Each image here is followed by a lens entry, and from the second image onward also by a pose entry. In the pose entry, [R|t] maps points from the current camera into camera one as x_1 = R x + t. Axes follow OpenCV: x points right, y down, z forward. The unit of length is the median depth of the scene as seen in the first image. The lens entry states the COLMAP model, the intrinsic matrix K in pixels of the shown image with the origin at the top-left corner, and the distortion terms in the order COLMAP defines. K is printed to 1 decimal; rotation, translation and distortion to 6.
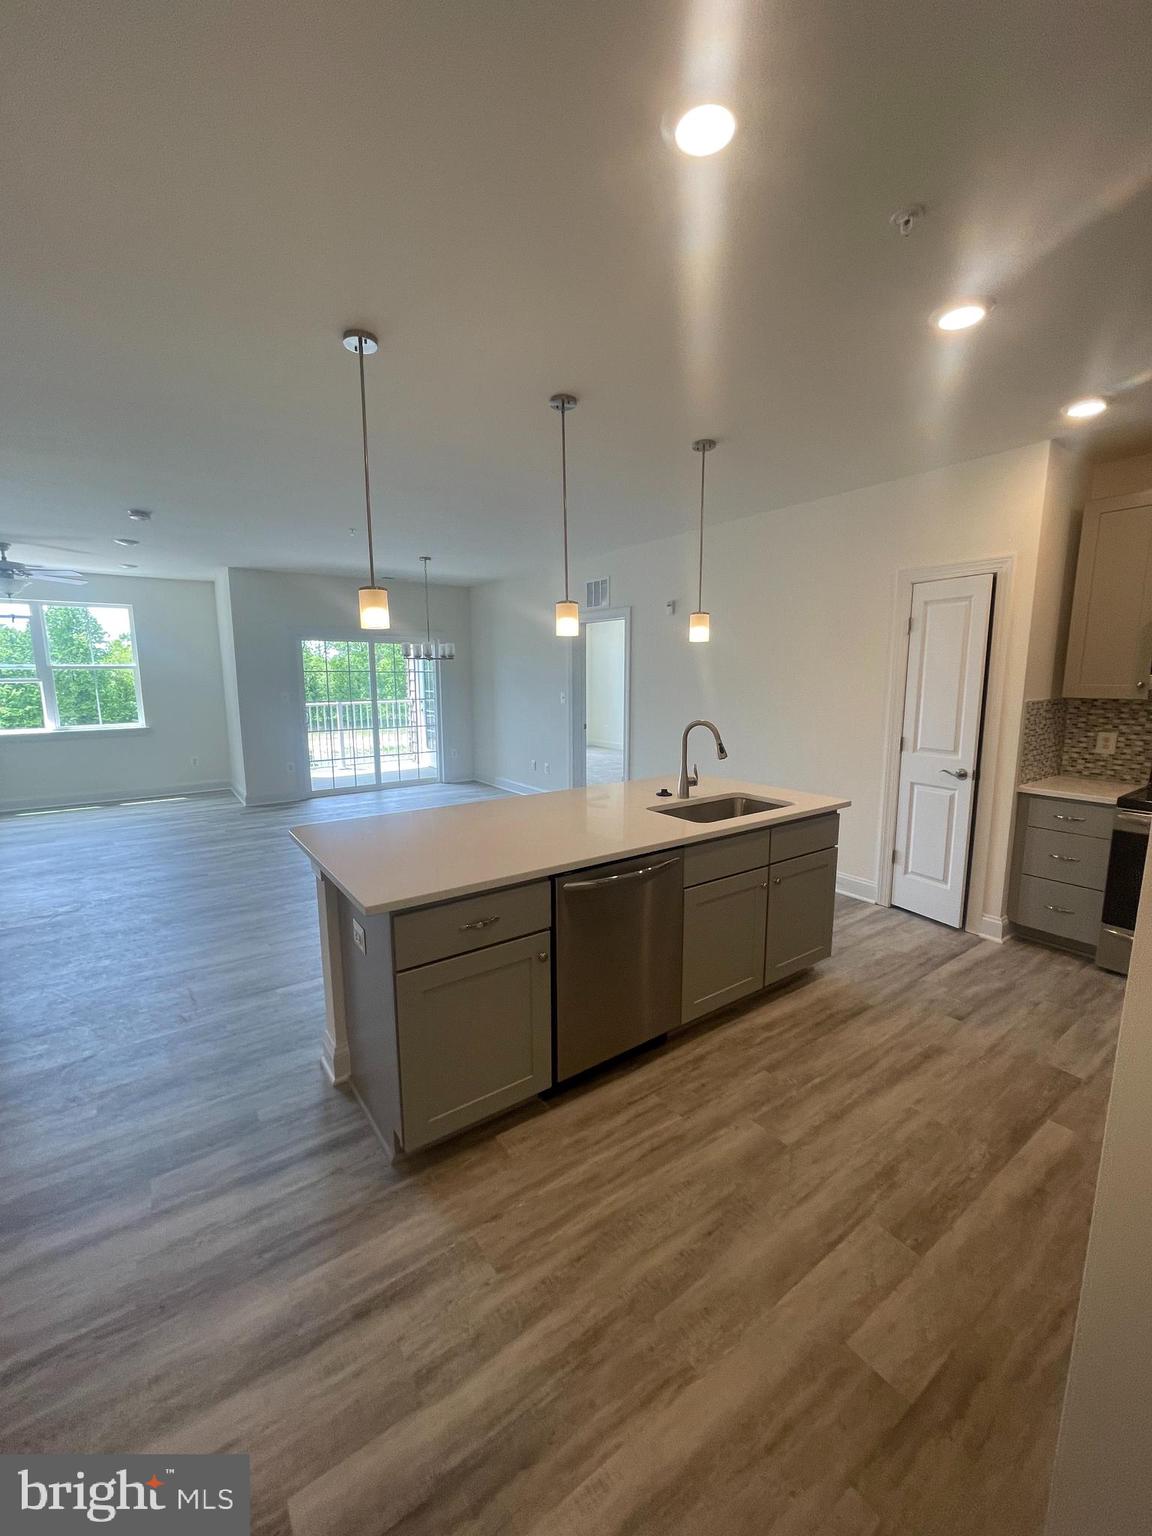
lens RADIAL K [[616.9, 0, 579.1], [0, 616.9, 765.0], [0, 0, 1]] dist [-0.001382, 0.001743]
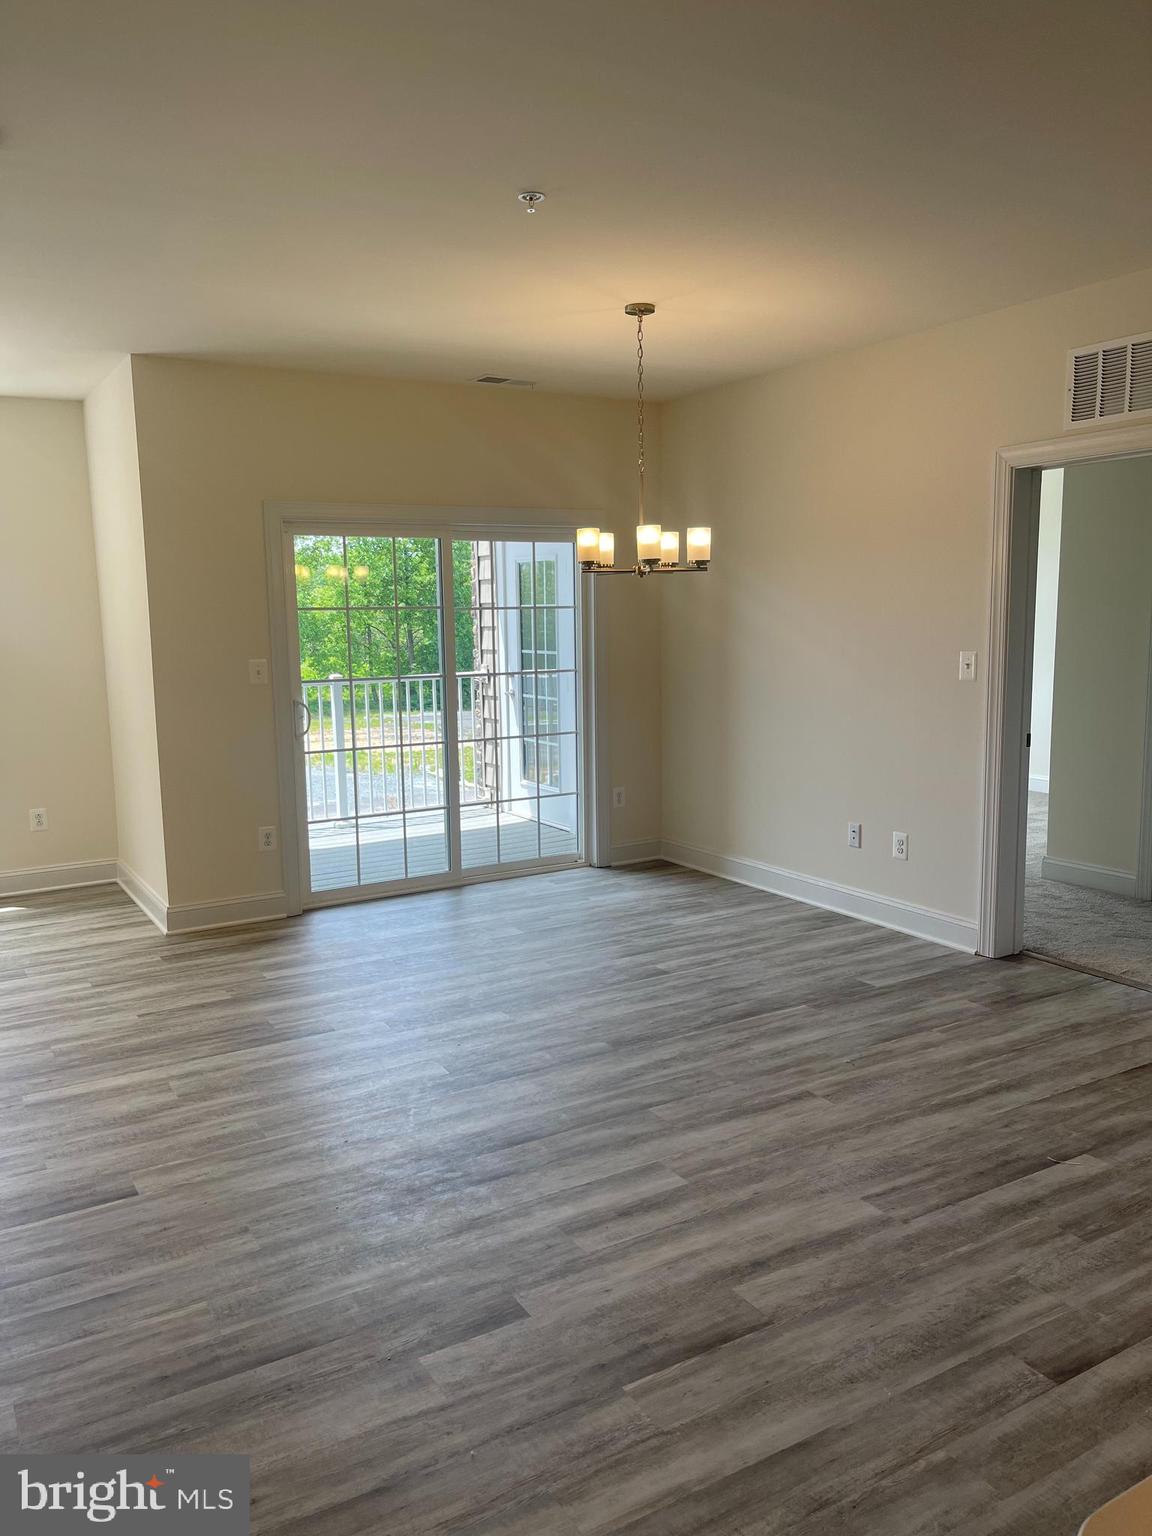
lens RADIAL K [[1159.2, 0, 564.3], [0, 1159.2, 772.3], [0, 0, 1]] dist [0.040465, -0.036658]
pose [[0.995813, -0.001623, -0.091398, -0.193196], [0.000696, 0.999948, -0.010174, -0.033108], [0.091410, 0.010068, 0.995762, 0.233027]]
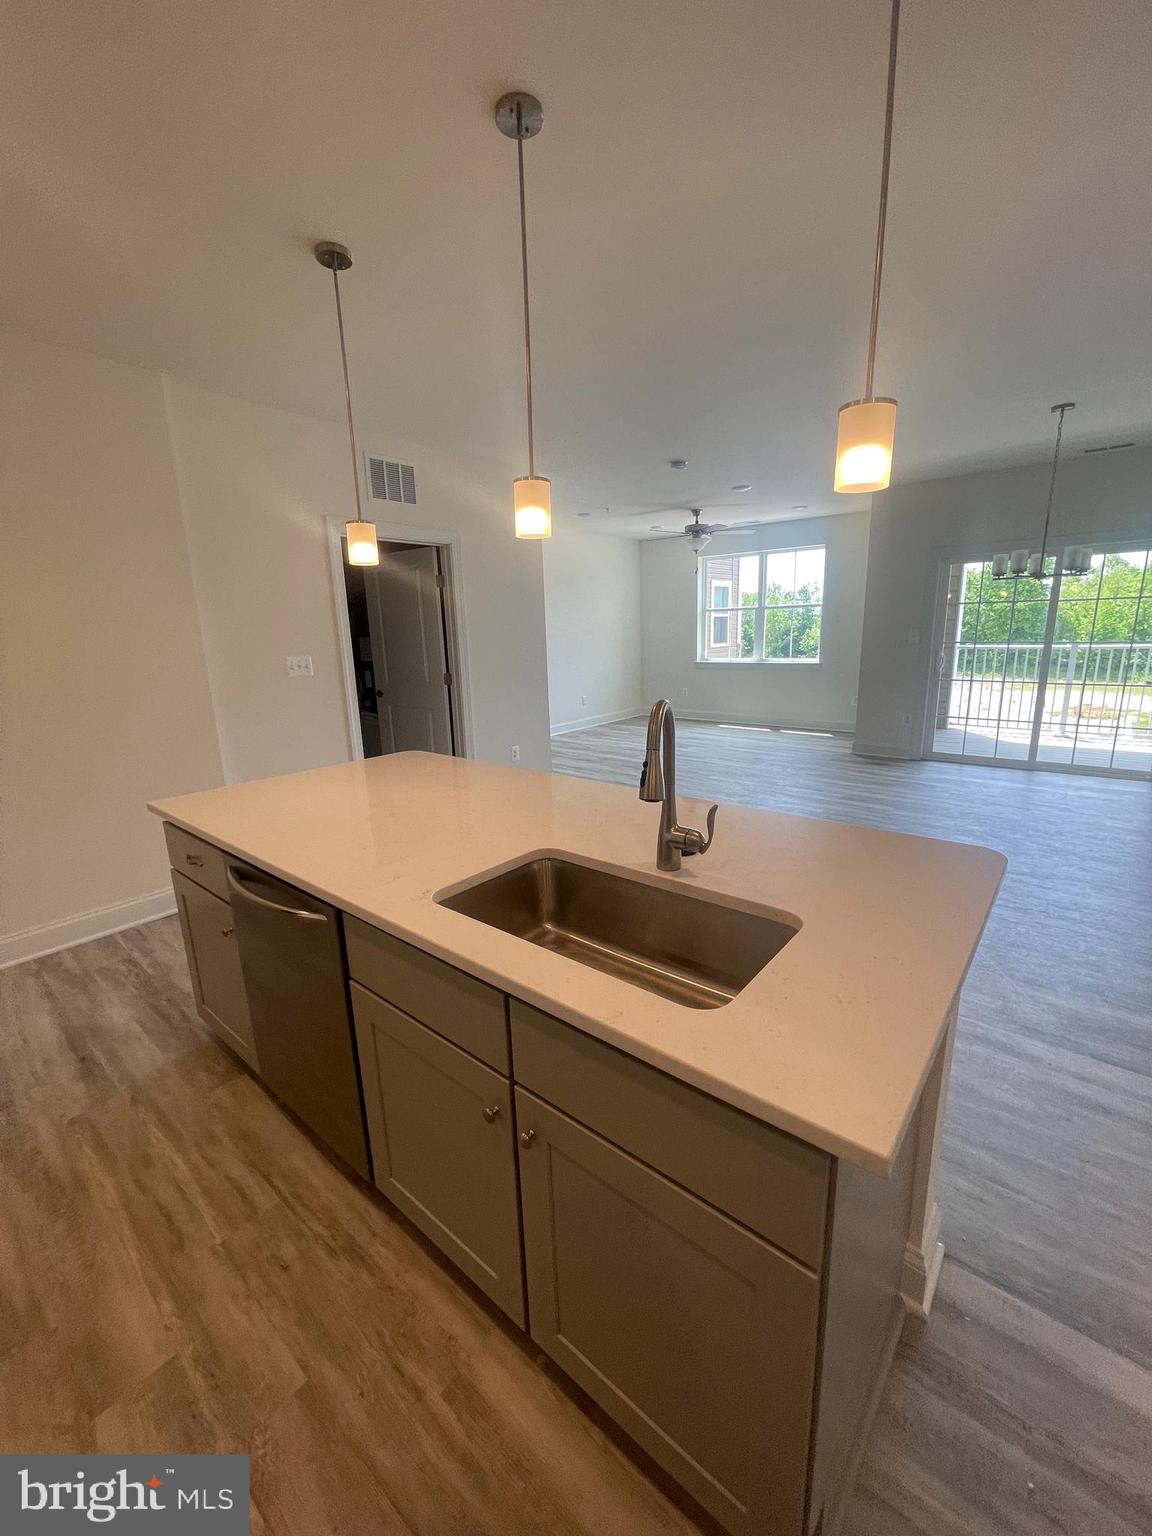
lens RADIAL K [[616.9, 0, 582.5], [0, 616.9, 766.9], [0, 0, 1]] dist [-0.001382, 0.001743]
pose [[0.257789, 0.212980, -0.942435, 0.235582], [-0.117089, 0.975100, 0.188334, -0.040037], [0.959080, 0.061798, 0.276308, 0.335958]]
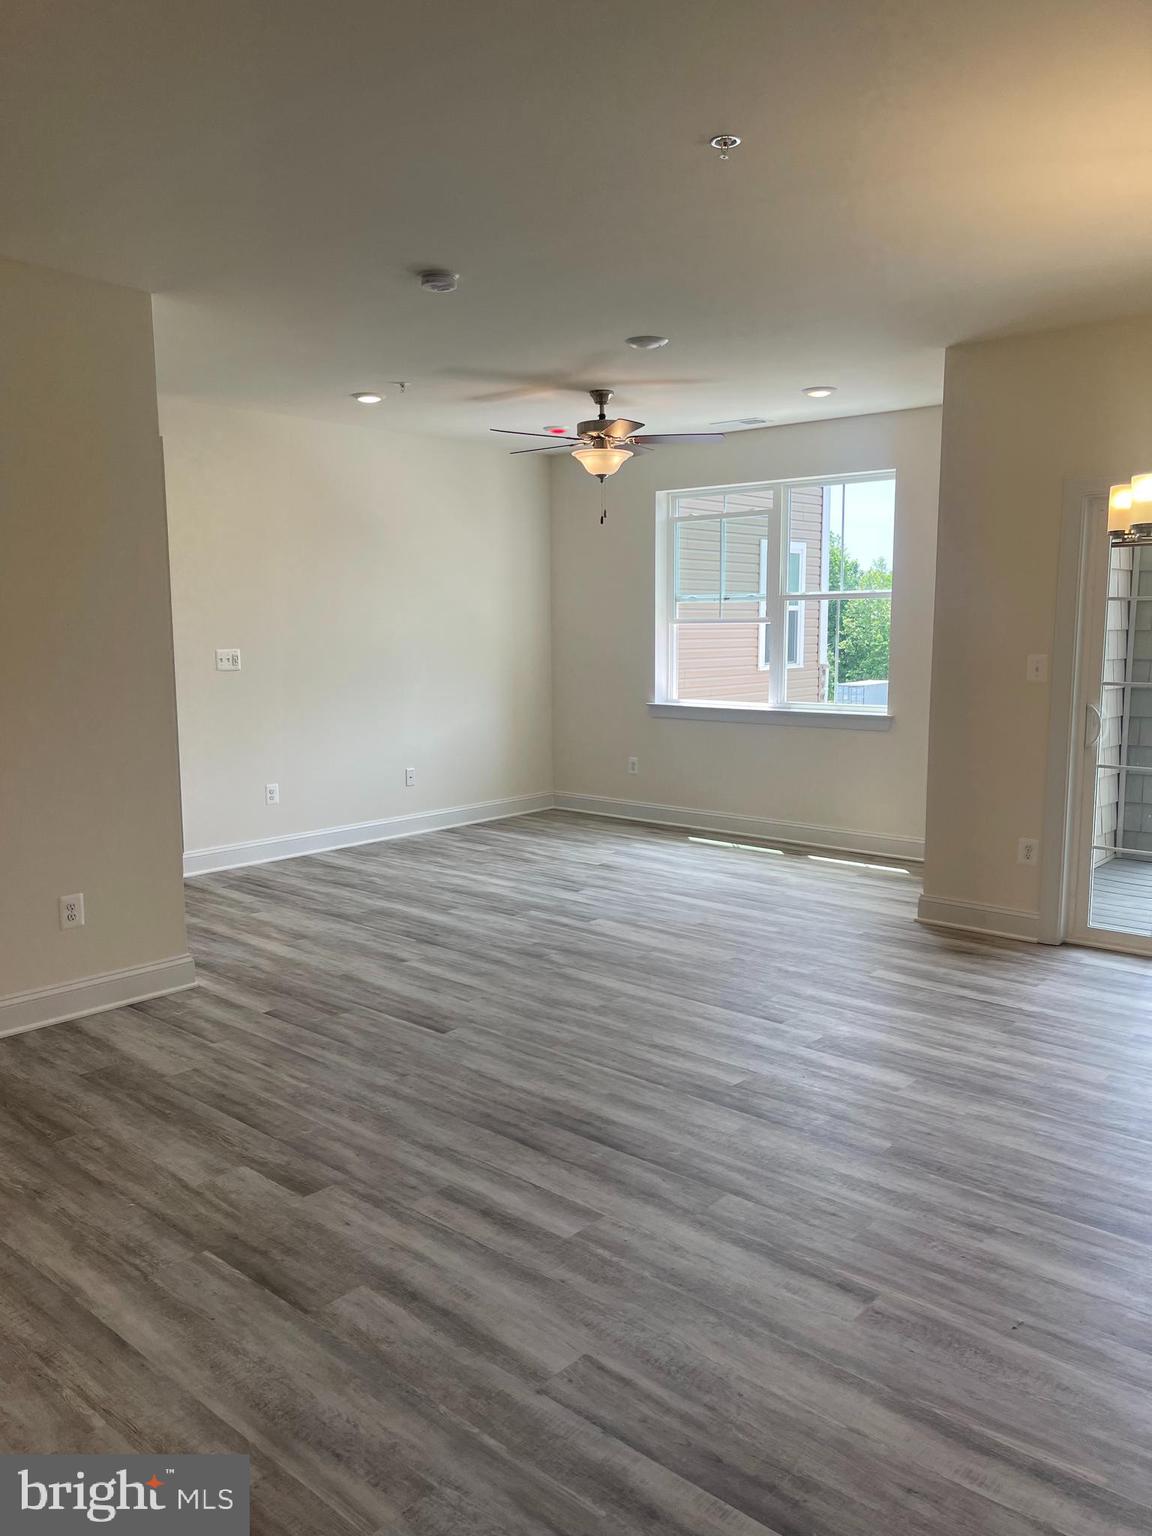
lens RADIAL K [[1159.2, 0, 575.0], [0, 1159.2, 774.2], [0, 0, 1]] dist [0.040465, -0.036658]
pose [[0.227228, 0.133941, -0.964587, 0.155757], [-0.144122, 0.984215, 0.102715, -0.076431], [0.963118, 0.115678, 0.242945, 0.548604]]
